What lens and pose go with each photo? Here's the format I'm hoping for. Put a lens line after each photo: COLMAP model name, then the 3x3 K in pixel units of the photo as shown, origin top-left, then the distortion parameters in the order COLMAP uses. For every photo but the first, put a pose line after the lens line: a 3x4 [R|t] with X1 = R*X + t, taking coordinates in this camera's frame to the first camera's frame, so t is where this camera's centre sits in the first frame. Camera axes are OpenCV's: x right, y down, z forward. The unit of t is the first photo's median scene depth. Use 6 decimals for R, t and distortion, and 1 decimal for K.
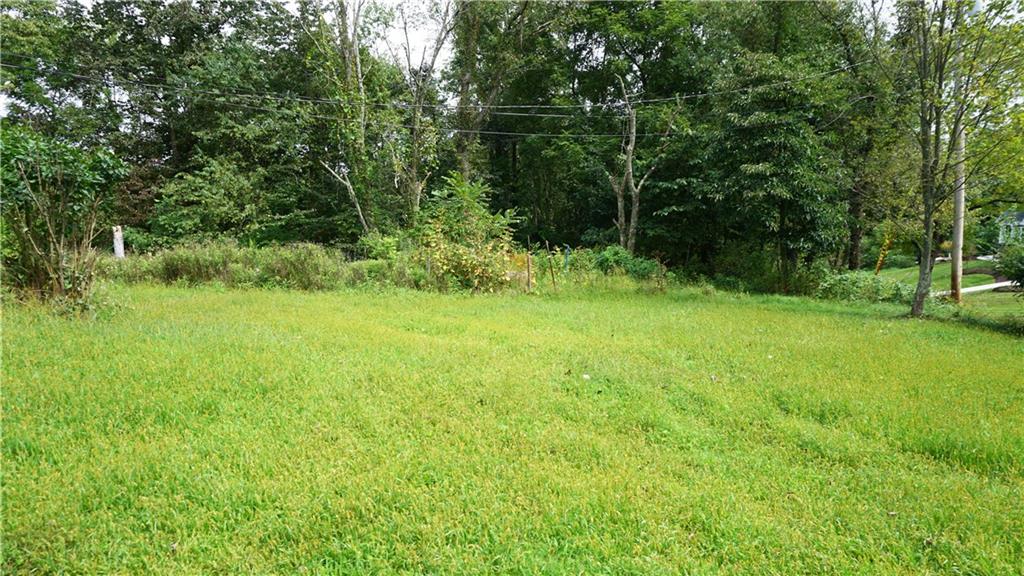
lens RADIAL K [[685.4, 0, 511.3], [0, 685.4, 287.8], [0, 0, 1]] dist [-0.047945, 0.034323]
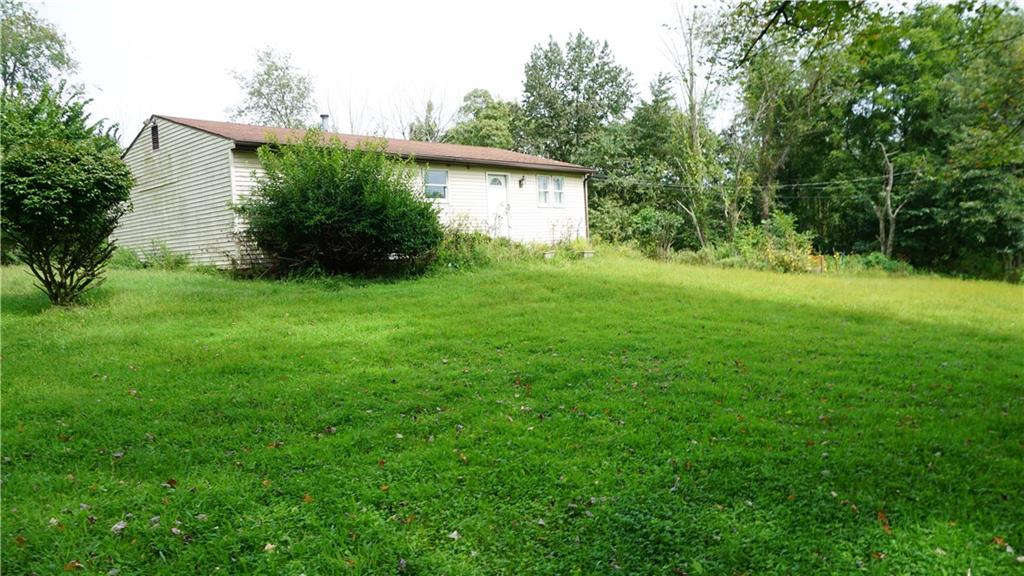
lens RADIAL K [[685.4, 0, 512.5], [0, 685.4, 289.6], [0, 0, 1]] dist [-0.047945, 0.034323]
pose [[0.937708, 0.018936, -0.346907, -0.084388], [-0.025434, 0.999576, -0.014186, 0.063295], [0.346491, 0.022126, 0.937792, -0.699284]]
